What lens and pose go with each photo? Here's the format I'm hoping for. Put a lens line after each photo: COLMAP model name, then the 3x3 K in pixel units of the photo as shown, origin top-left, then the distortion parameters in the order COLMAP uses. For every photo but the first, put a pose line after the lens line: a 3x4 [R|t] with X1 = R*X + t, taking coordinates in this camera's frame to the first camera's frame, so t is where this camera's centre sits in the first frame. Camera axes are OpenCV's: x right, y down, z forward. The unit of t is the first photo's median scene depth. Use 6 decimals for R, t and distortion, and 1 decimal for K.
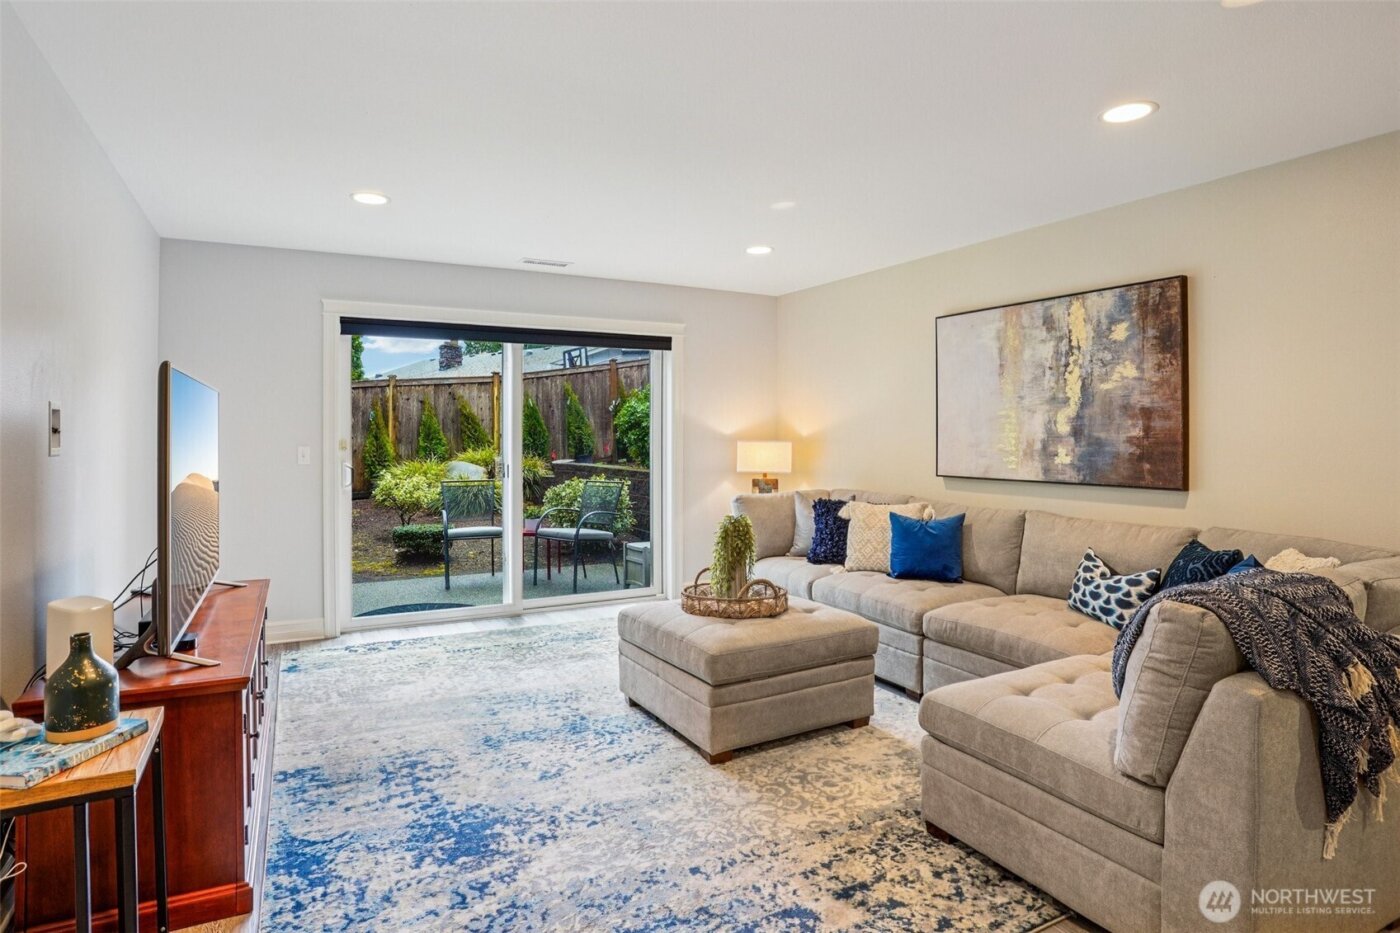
lens RADIAL K [[767.9, 0, 699.1], [0, 767.9, 429.7], [0, 0, 1]] dist [-0.074815, 0.001283]
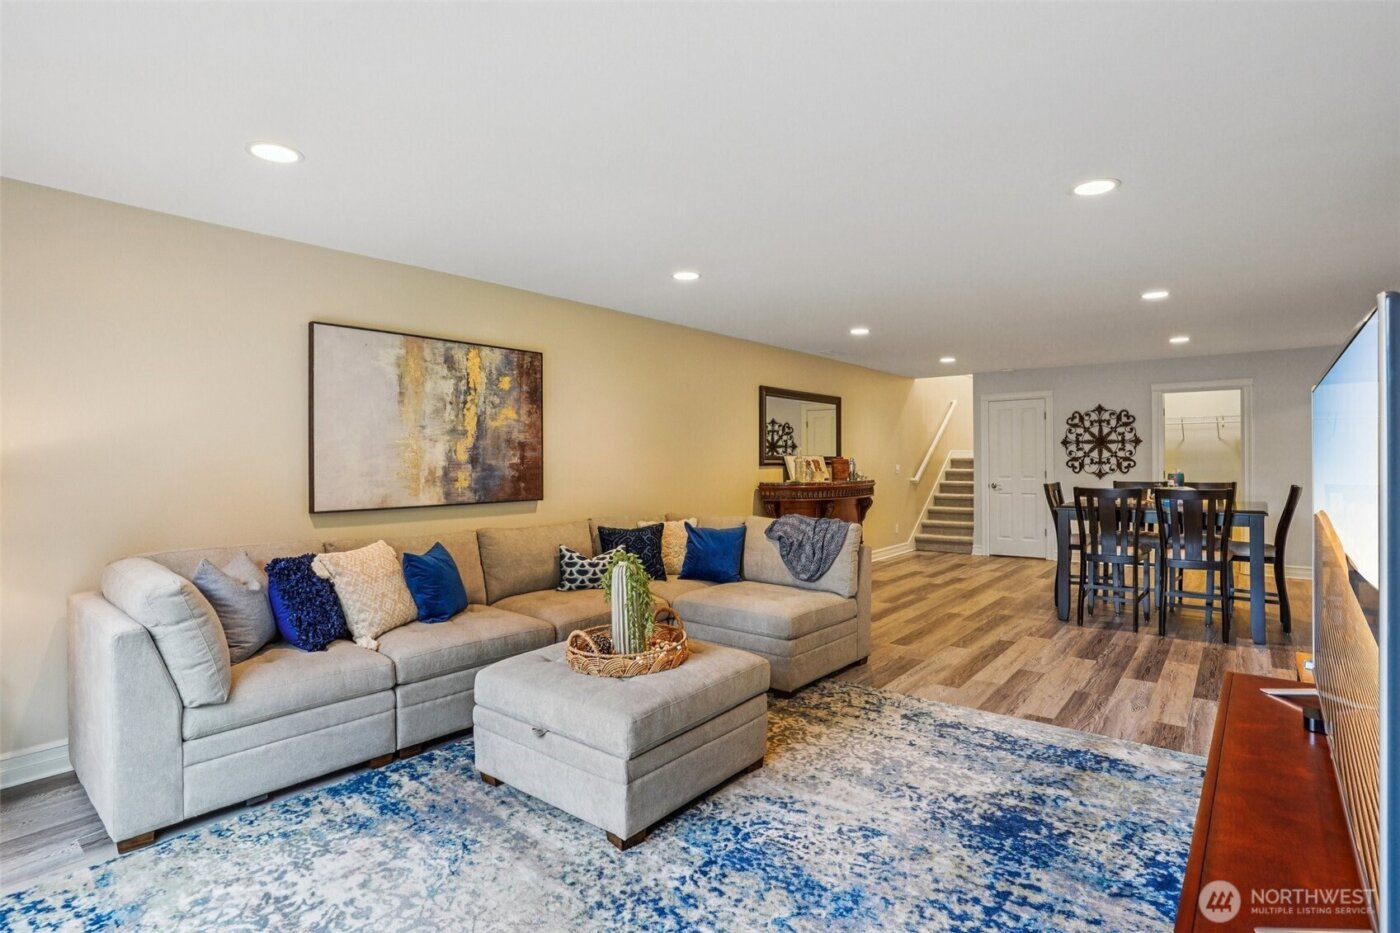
lens RADIAL K [[667.3, 0, 700.0], [0, 667.3, 466.5], [0, 0, 1]] dist [-0.103352, 0.027697]
pose [[-0.358250, -0.001418, 0.933625, -0.638407], [0.003524, 0.999990, 0.002871, 0.012481], [-0.933619, 0.004319, -0.358241, 1.106941]]
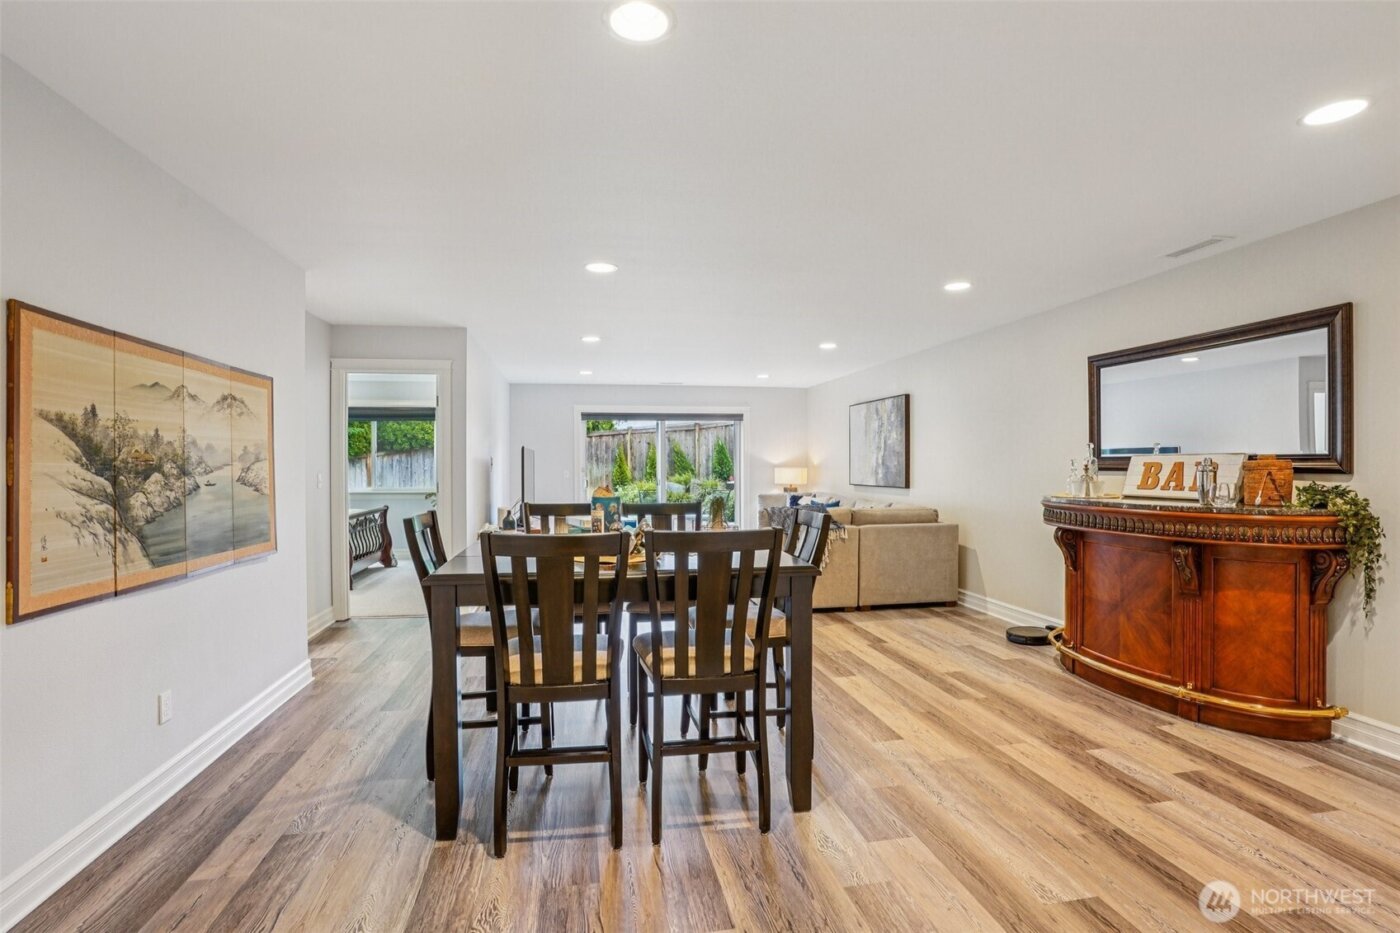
lens RADIAL K [[722.6, 0, 700.0], [0, 722.6, 466.5], [0, 0, 1]] dist [0.000630, 0.000270]
pose [[0.946266, -0.006025, -0.323332, 0.718618], [0.009841, 0.999900, 0.010169, -0.013256], [0.323238, -0.012804, 0.946231, -1.218211]]
